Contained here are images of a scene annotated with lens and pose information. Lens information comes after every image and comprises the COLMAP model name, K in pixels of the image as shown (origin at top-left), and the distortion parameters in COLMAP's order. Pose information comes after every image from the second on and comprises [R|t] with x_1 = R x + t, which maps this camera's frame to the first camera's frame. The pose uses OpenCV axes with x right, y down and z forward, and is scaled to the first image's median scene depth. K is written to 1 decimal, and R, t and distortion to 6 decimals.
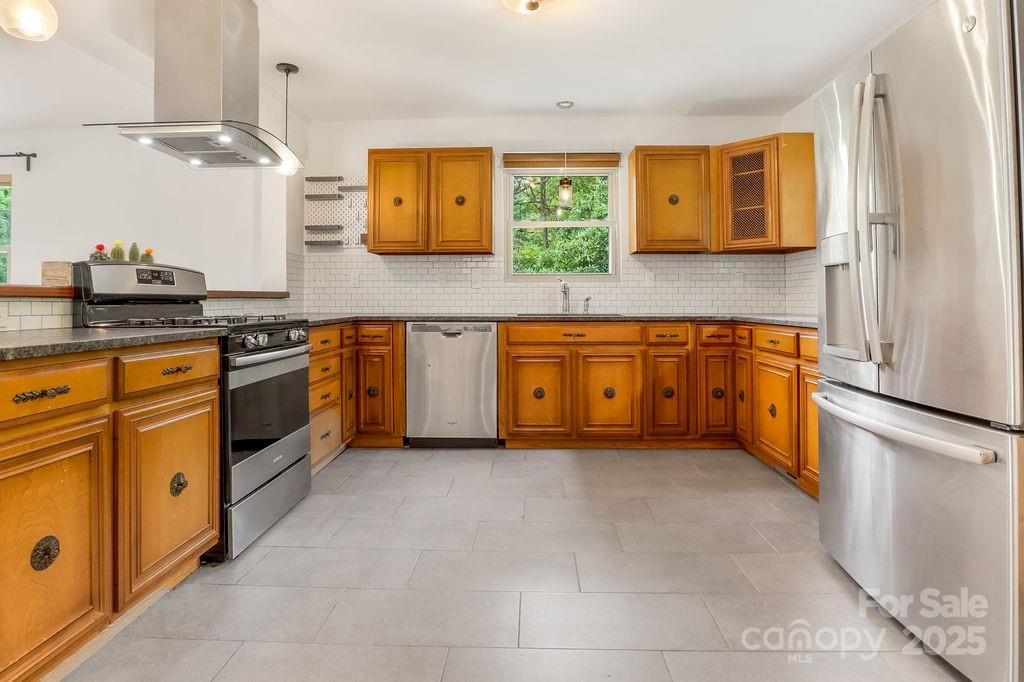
lens RADIAL K [[535.7, 0, 509.4], [0, 535.7, 288.4], [0, 0, 1]] dist [-0.028154, 0.001195]
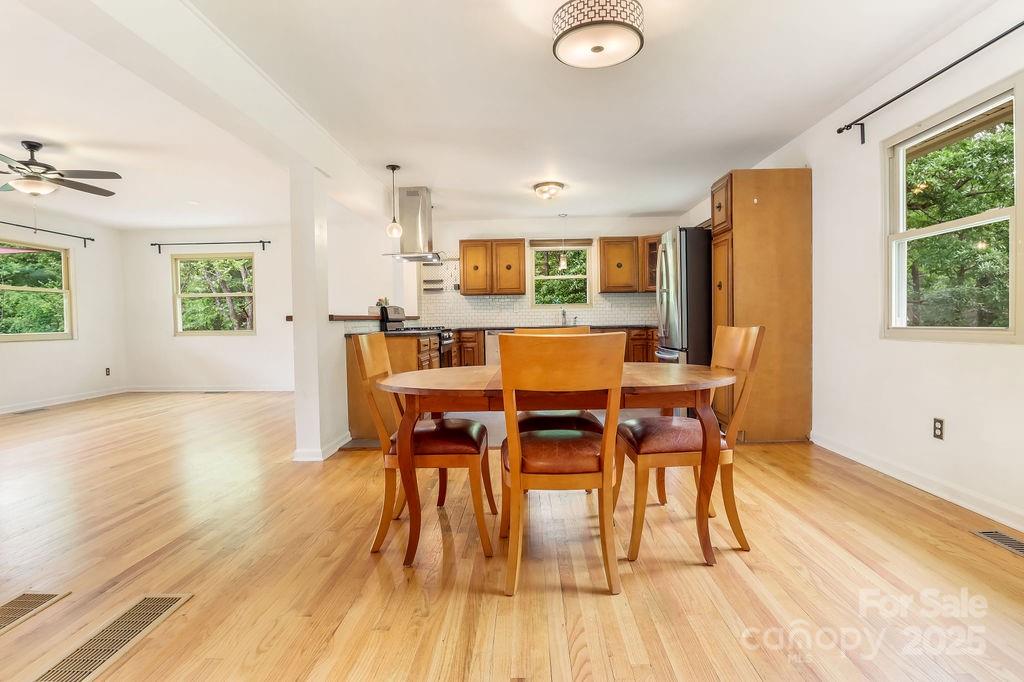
lens RADIAL K [[520.7, 0, 513.1], [0, 520.7, 337.0], [0, 0, 1]] dist [-0.030633, 0.000780]
pose [[0.999872, -0.014633, 0.006505, -0.099506], [0.014236, 0.998249, 0.057411, -0.022409], [-0.007334, -0.057311, 0.998329, -0.956272]]
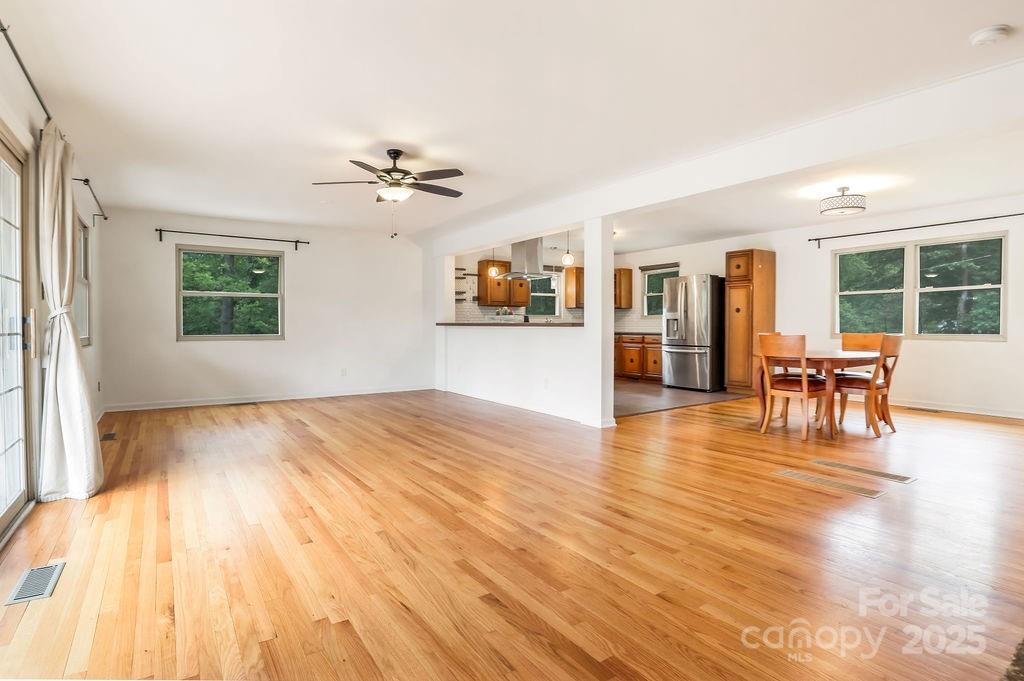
lens RADIAL K [[520.7, 0, 513.1], [0, 520.7, 336.5], [0, 0, 1]] dist [-0.030633, 0.000780]
pose [[0.803931, -0.012364, 0.594593, -1.643347], [-0.014699, 0.999065, 0.040648, -0.030240], [-0.594540, -0.041418, 0.802998, -0.933577]]
